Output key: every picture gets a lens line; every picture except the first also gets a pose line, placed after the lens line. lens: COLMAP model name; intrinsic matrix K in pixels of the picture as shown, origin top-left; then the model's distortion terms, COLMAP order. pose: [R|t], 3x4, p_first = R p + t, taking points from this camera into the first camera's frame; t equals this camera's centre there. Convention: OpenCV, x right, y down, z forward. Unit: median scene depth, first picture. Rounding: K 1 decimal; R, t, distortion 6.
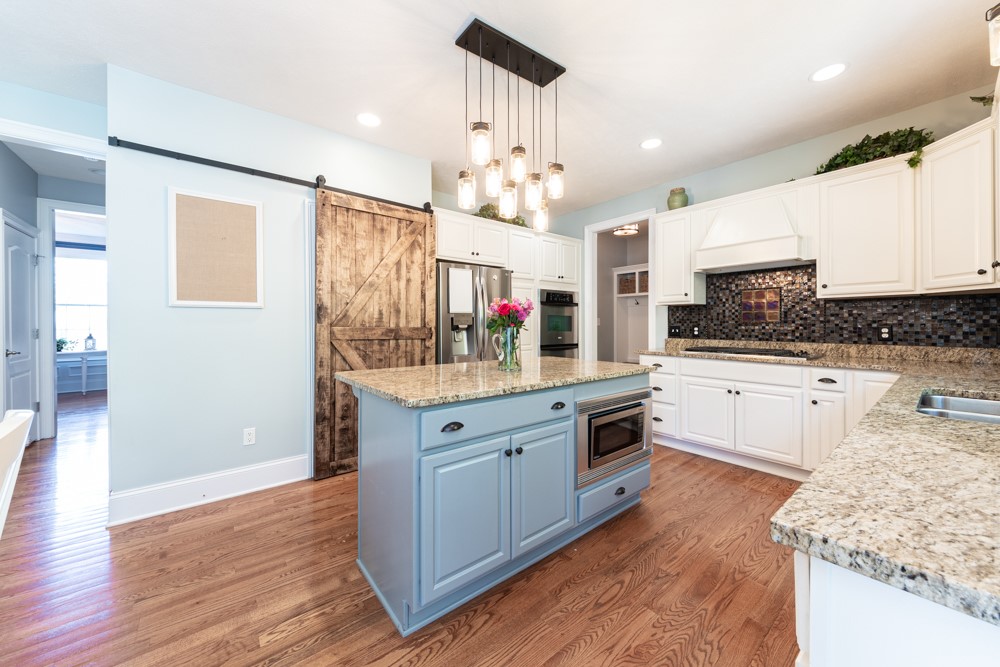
lens RADIAL K [[364.6, 0, 501.5], [0, 364.6, 325.5], [0, 0, 1]] dist [-0.004104, -0.000923]
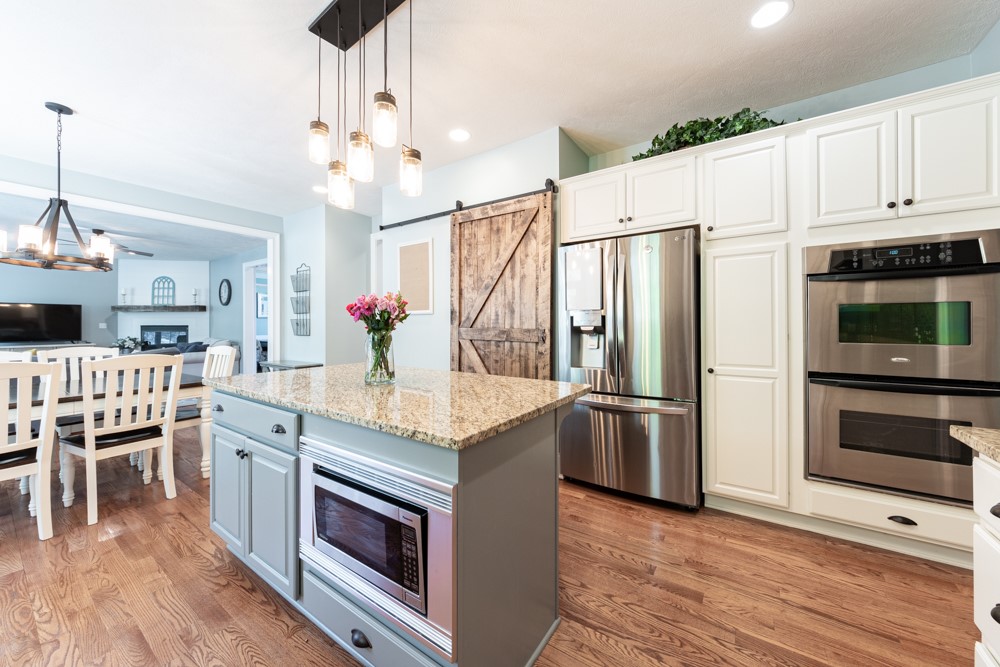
lens RADIAL K [[364.6, 0, 501.3], [0, 364.6, 323.8], [0, 0, 1]] dist [-0.004104, -0.000923]
pose [[0.288531, -0.002582, -0.957467, 0.602301], [0.001014, 0.999997, -0.002391, -0.005230], [0.957470, -0.000281, 0.288532, 0.696108]]
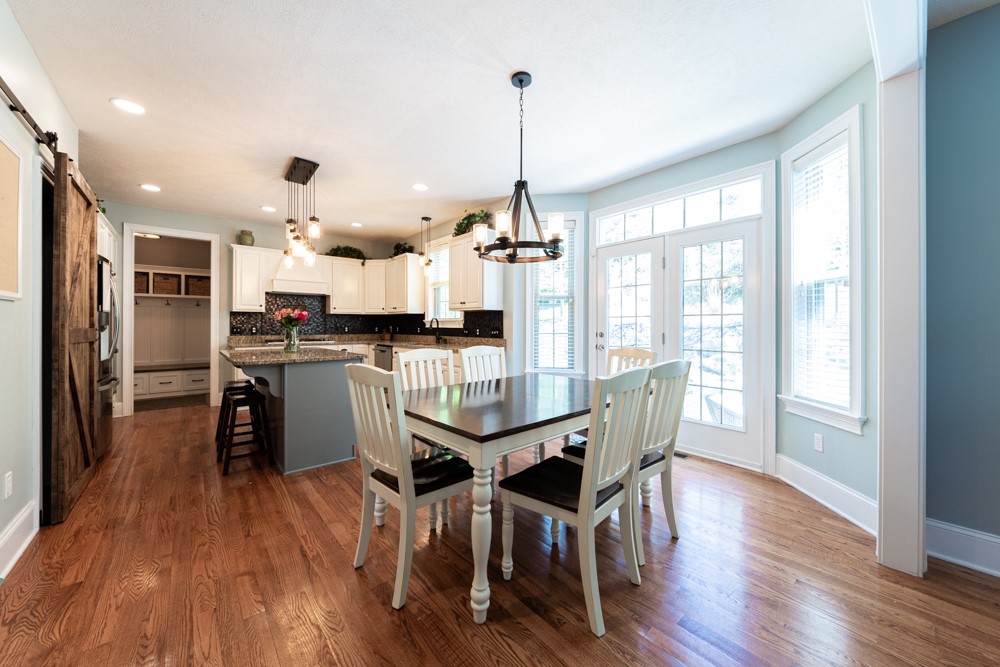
lens RADIAL K [[364.6, 0, 501.1], [0, 364.6, 325.7], [0, 0, 1]] dist [-0.004104, -0.000923]
pose [[-0.029286, 0.001699, 0.999570, -1.138641], [0.000573, 0.999998, -0.001683, 0.000537], [-0.999571, 0.000523, -0.029287, 0.056200]]
